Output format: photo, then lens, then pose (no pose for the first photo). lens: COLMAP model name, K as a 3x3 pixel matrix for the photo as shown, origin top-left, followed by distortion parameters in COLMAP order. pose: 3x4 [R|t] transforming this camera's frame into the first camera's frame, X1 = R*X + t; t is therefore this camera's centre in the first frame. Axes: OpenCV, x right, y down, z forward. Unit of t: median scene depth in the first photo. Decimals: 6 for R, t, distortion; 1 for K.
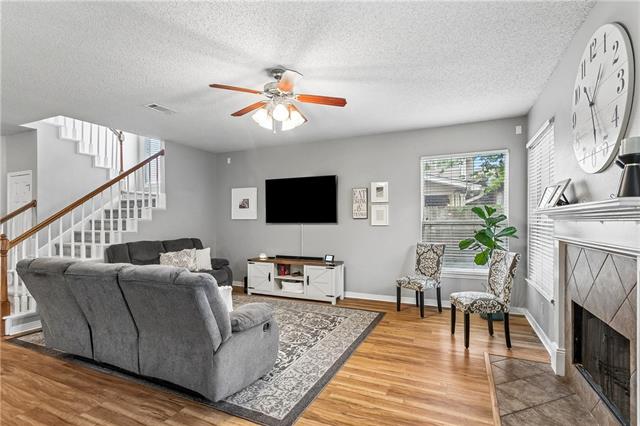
lens RADIAL K [[309.7, 0, 318.7], [0, 309.7, 216.4], [0, 0, 1]] dist [0.000843, 0.000104]
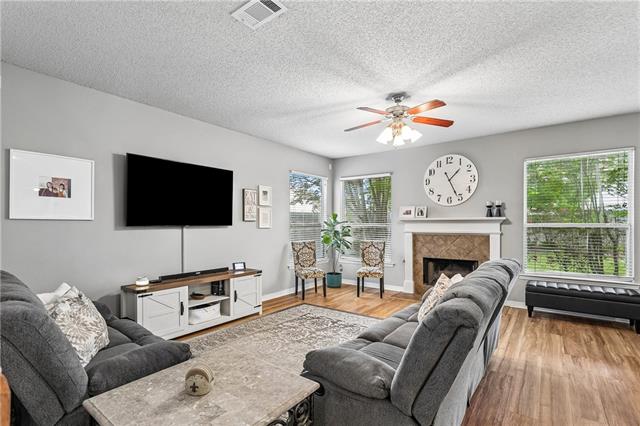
lens RADIAL K [[309.7, 0, 318.5], [0, 309.7, 218.6], [0, 0, 1]] dist [0.000843, 0.000104]
pose [[0.210092, 0.018290, 0.977510, -0.819416], [-0.016054, 0.999755, -0.015255, 0.011876], [-0.977550, -0.012488, 0.210334, 0.640678]]
